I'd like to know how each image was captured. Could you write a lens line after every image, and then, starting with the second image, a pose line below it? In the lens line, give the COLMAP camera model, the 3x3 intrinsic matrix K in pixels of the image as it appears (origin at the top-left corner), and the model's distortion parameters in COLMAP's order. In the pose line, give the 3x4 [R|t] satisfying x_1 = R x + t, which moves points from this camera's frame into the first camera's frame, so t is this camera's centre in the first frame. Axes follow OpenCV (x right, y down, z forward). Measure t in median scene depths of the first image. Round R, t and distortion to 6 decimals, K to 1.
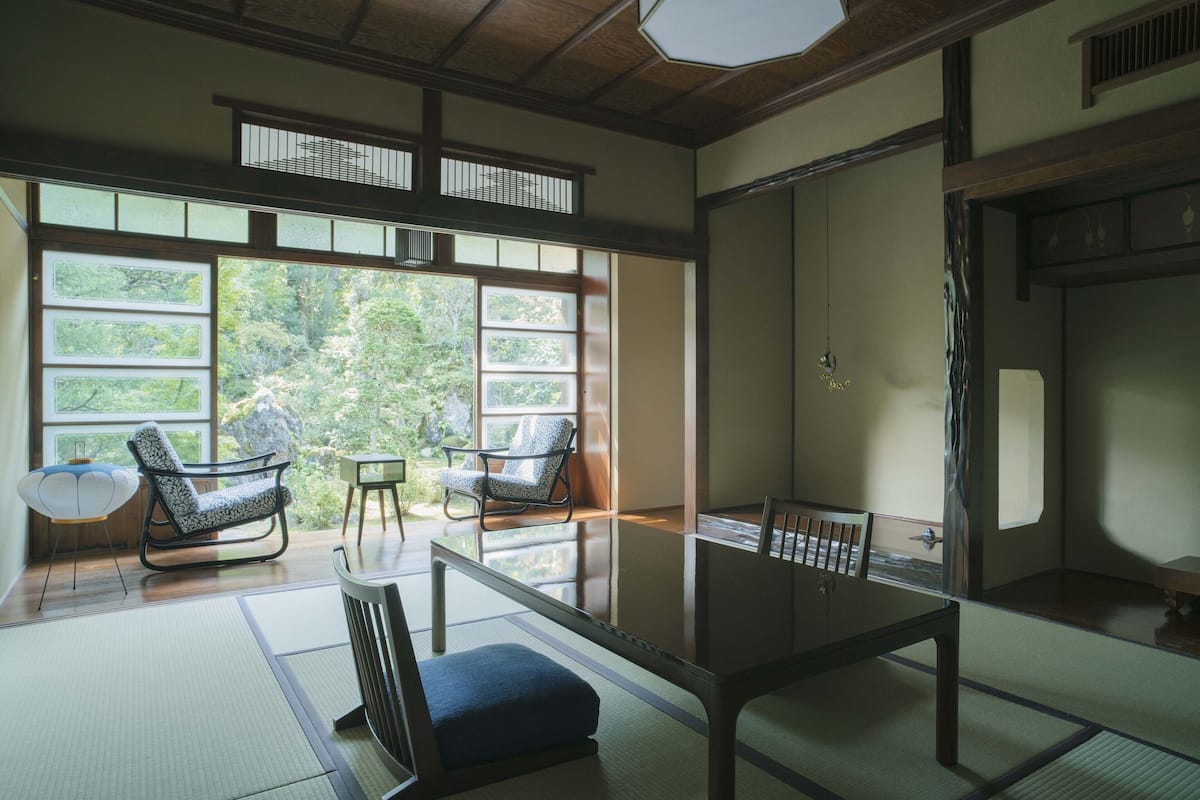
lens RADIAL K [[732.0, 0, 573.1], [0, 732.0, 396.2], [0, 0, 1]] dist [-0.001109, -0.000426]
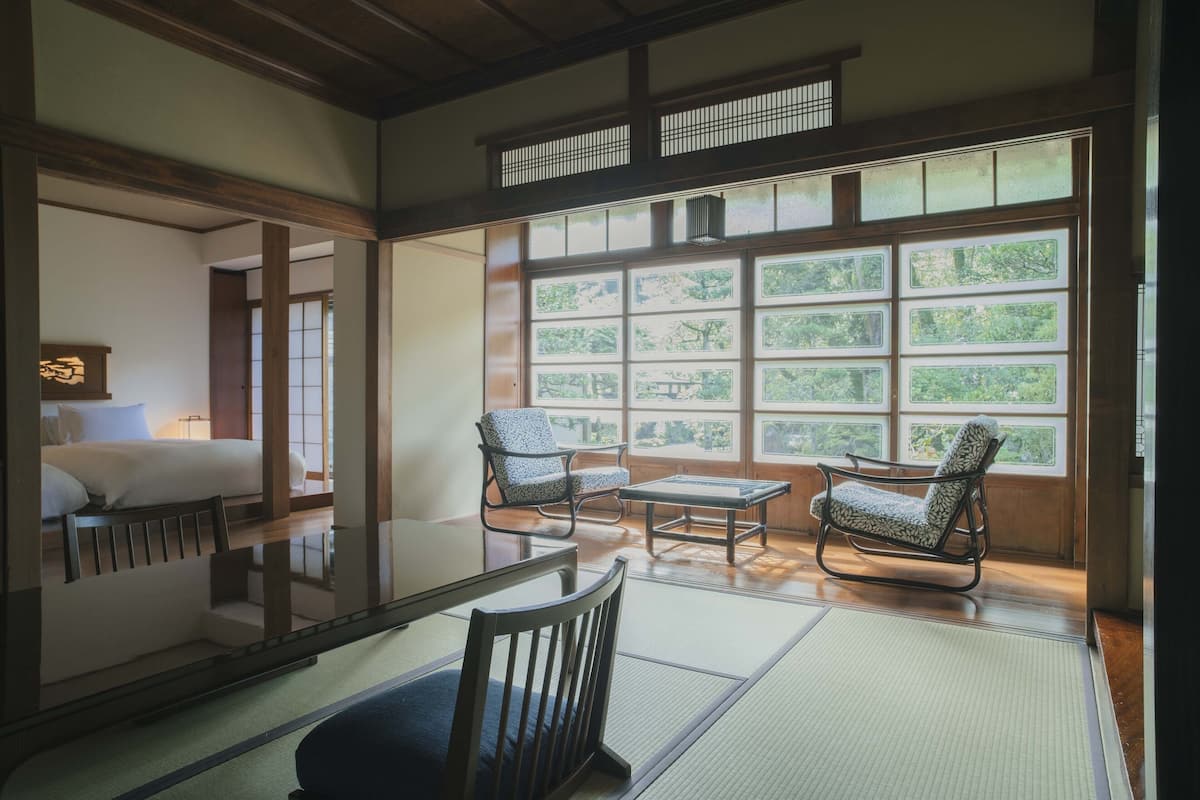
lens RADIAL K [[732.0, 0, 573.1], [0, 732.0, 396.2], [0, 0, 1]] dist [-0.001109, -0.000426]
pose [[0.420145, 0.014411, -0.907342, 0.558608], [-0.012551, 0.999871, 0.010068, -0.000933], [0.907370, 0.007158, 0.420272, 0.529885]]
